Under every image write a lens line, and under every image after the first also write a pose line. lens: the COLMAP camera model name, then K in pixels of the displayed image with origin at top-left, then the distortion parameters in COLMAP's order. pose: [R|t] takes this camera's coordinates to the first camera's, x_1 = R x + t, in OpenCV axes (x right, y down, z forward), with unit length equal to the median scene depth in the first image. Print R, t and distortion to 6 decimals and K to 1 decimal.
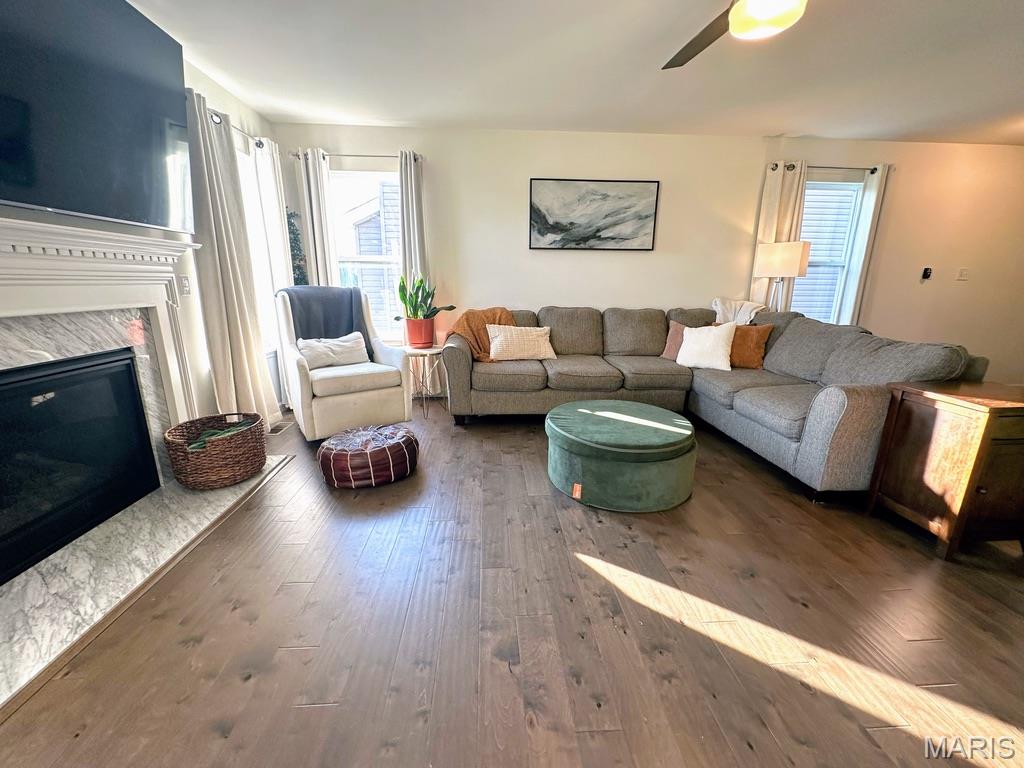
lens RADIAL K [[405.5, 0, 512.0], [0, 405.5, 384.0], [0, 0, 1]] dist [-0.002029, -0.000148]
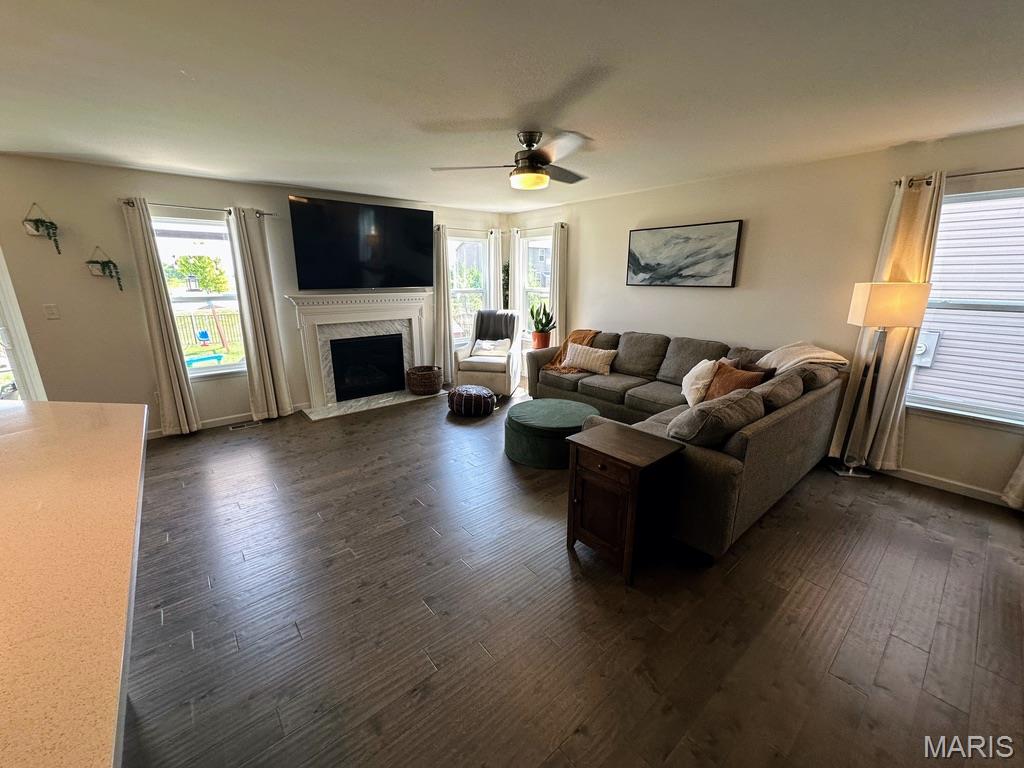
lens RADIAL K [[410.2, 0, 512.0], [0, 410.2, 384.0], [0, 0, 1]] dist [0.000810, 0.000061]
pose [[0.593982, 0.199546, -0.779337, 0.895294], [-0.191491, 0.975974, 0.103947, -0.102310], [0.781355, 0.087493, 0.617923, -0.030243]]
